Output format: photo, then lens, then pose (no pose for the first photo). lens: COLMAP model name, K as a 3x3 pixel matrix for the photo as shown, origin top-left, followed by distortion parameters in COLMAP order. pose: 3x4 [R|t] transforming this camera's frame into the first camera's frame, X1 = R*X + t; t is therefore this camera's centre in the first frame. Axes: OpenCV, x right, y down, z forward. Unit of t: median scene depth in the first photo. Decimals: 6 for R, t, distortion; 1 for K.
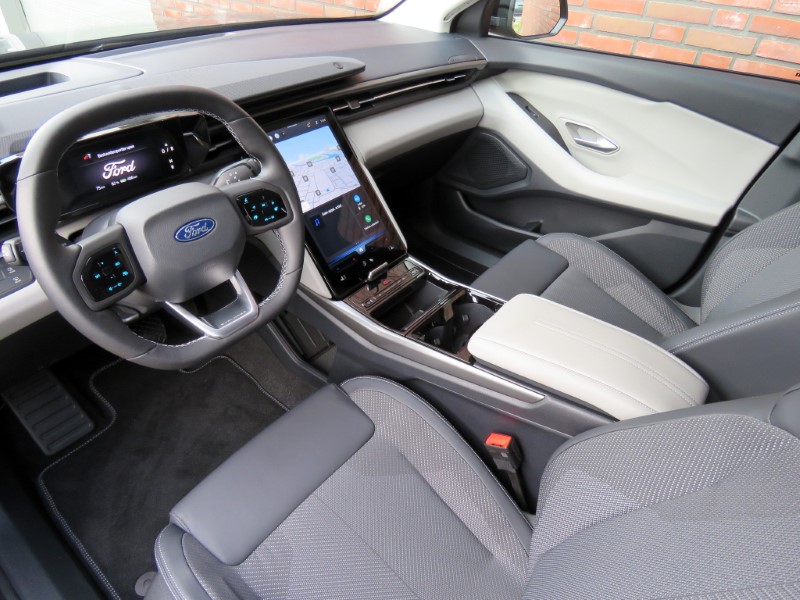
lens RADIAL K [[488.4, 0, 400.0], [0, 488.4, 300.0], [0, 0, 1]] dist [-0.002228, -0.000681]
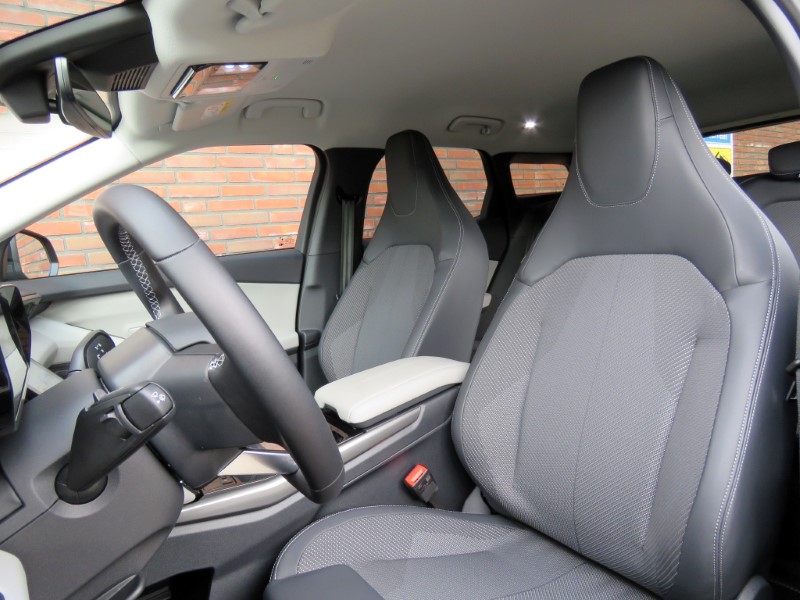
lens RADIAL K [[488.4, 0, 400.0], [0, 488.4, 300.0], [0, 0, 1]] dist [-0.002228, -0.000681]
pose [[0.310989, -0.206182, 0.927780, -0.709323], [0.657995, 0.751109, -0.053638, 0.015437], [-0.685805, 0.627155, 0.369253, 0.319035]]
